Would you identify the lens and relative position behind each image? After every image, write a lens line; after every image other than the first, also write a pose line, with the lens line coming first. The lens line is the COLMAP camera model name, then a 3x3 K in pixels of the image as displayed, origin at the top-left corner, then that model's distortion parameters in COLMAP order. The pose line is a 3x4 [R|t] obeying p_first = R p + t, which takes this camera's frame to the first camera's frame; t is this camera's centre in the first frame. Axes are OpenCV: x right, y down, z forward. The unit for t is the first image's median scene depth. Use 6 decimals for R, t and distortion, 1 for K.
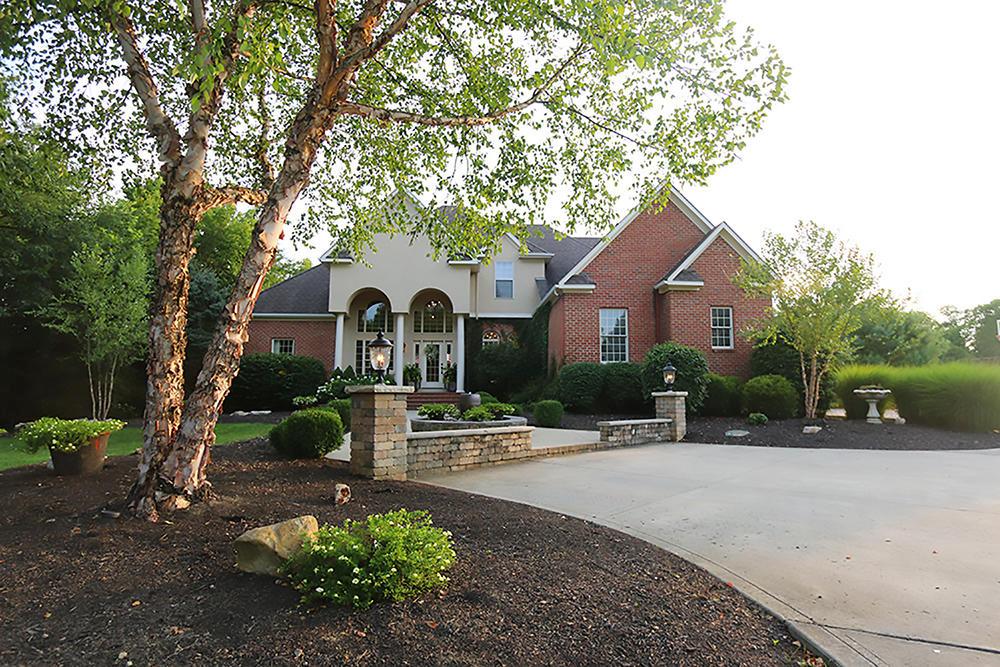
lens RADIAL K [[597.9, 0, 500.7], [0, 597.9, 331.5], [0, 0, 1]] dist [-0.000019, -0.000116]
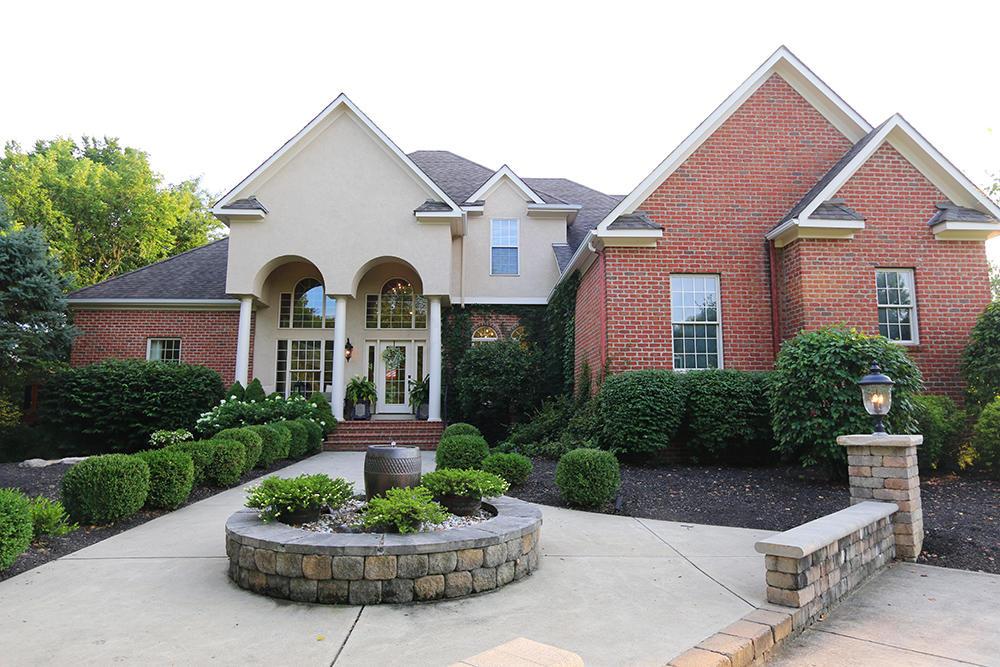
lens RADIAL K [[646.7, 0, 498.9], [0, 646.7, 336.1], [0, 0, 1]] dist [0.002112, 0.001638]
pose [[0.999774, -0.004579, -0.020739, 0.014822], [0.004324, 0.999914, -0.012354, 0.021612], [0.020794, 0.012261, 0.999709, 0.326451]]
